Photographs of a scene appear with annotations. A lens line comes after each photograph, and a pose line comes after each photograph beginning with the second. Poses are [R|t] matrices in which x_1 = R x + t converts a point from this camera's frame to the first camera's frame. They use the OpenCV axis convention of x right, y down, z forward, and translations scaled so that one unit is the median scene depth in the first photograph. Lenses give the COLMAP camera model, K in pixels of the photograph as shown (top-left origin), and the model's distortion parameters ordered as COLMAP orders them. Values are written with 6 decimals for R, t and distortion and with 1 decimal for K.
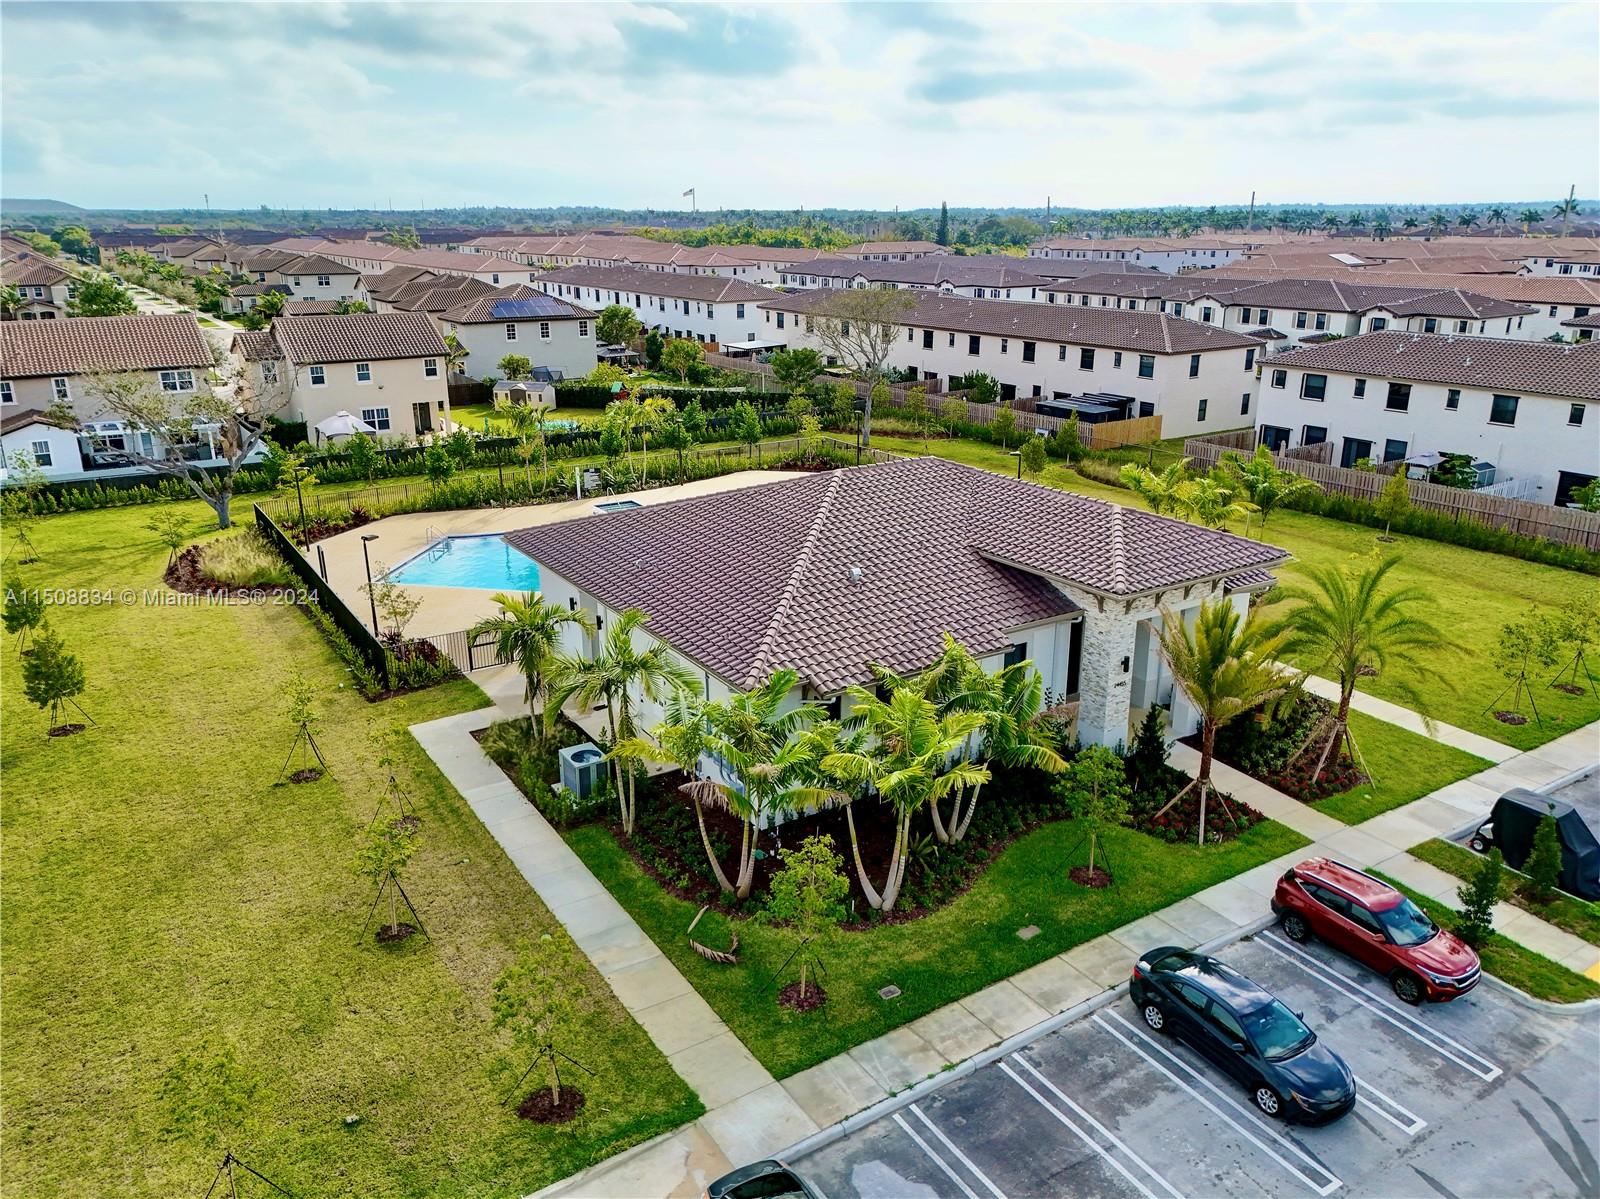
lens RADIAL K [[1142.4, 0, 800.0], [0, 1142.4, 599.5], [0, 0, 1]] dist [0.009000, 0.001896]
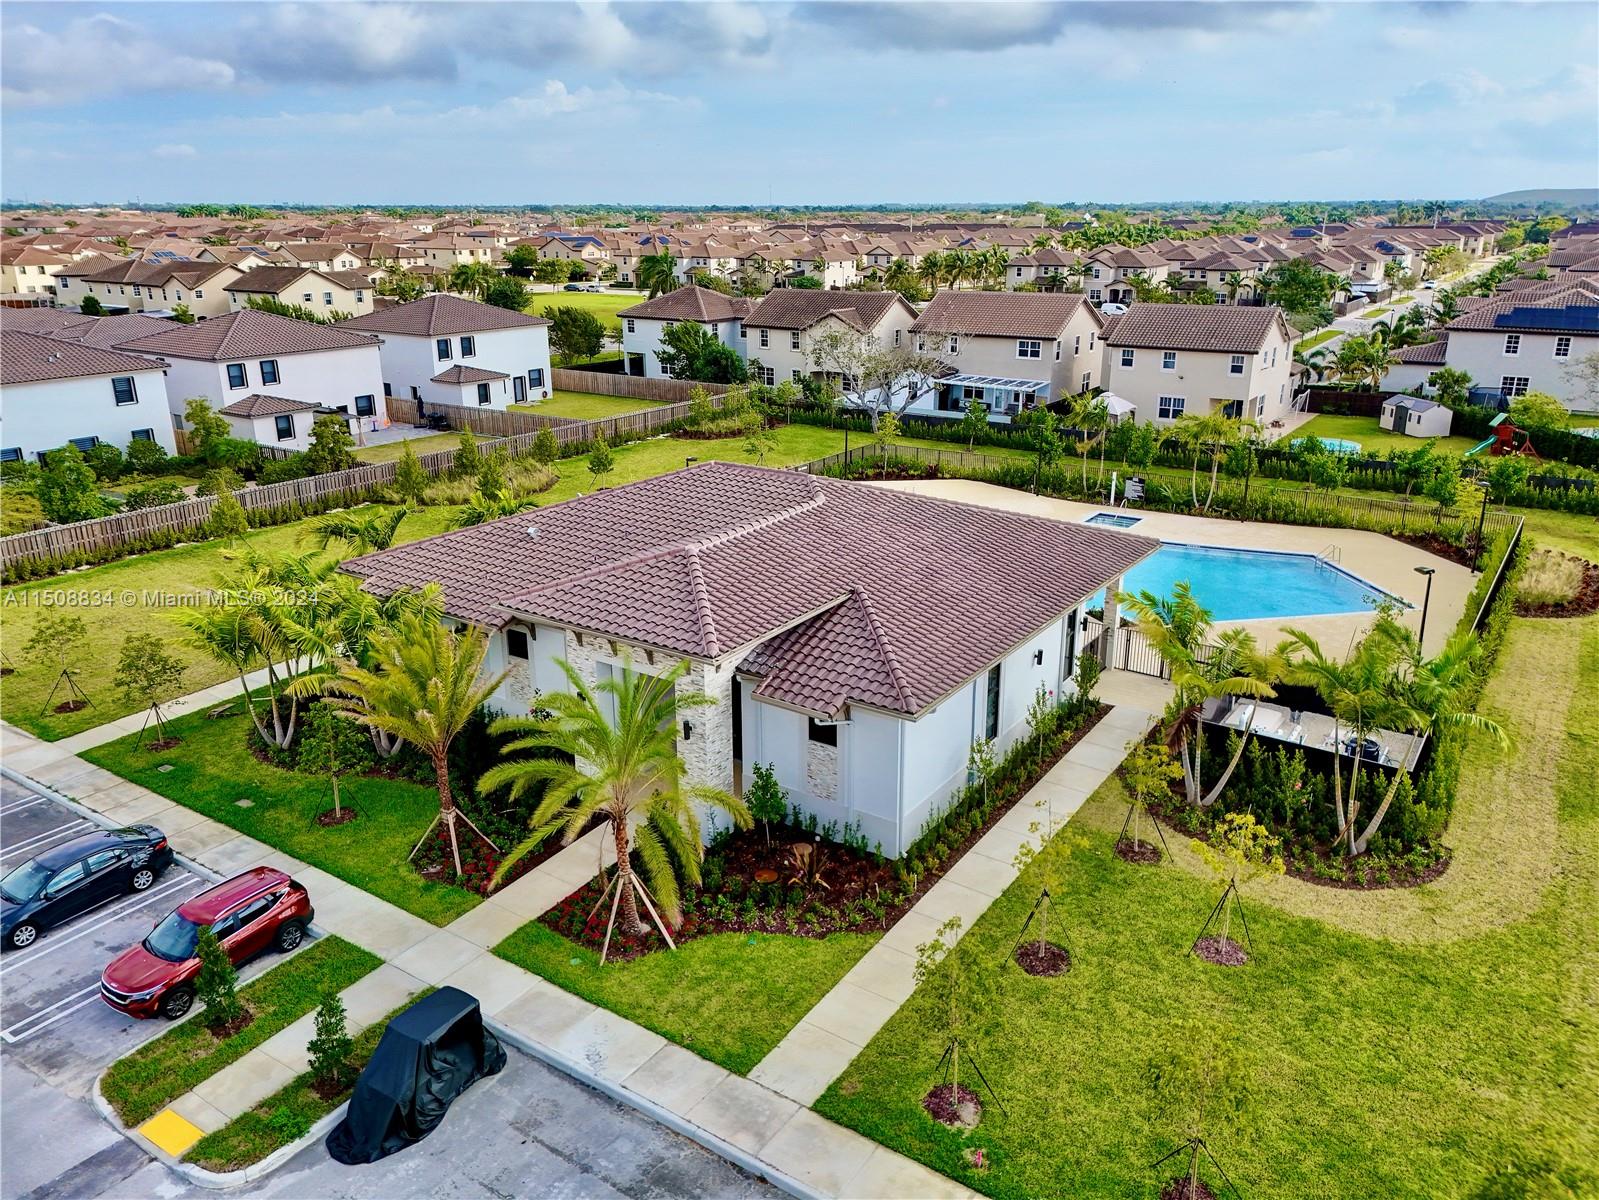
lens RADIAL K [[1170.4, 0, 799.5], [0, 1170.4, 600.0], [0, 0, 1]] dist [-0.004769, -0.002787]
pose [[0.410913, 0.283063, -0.866618, 1.074217], [-0.284997, 0.942820, 0.172820, -0.210214], [0.865984, 0.175969, 0.468089, 0.677059]]
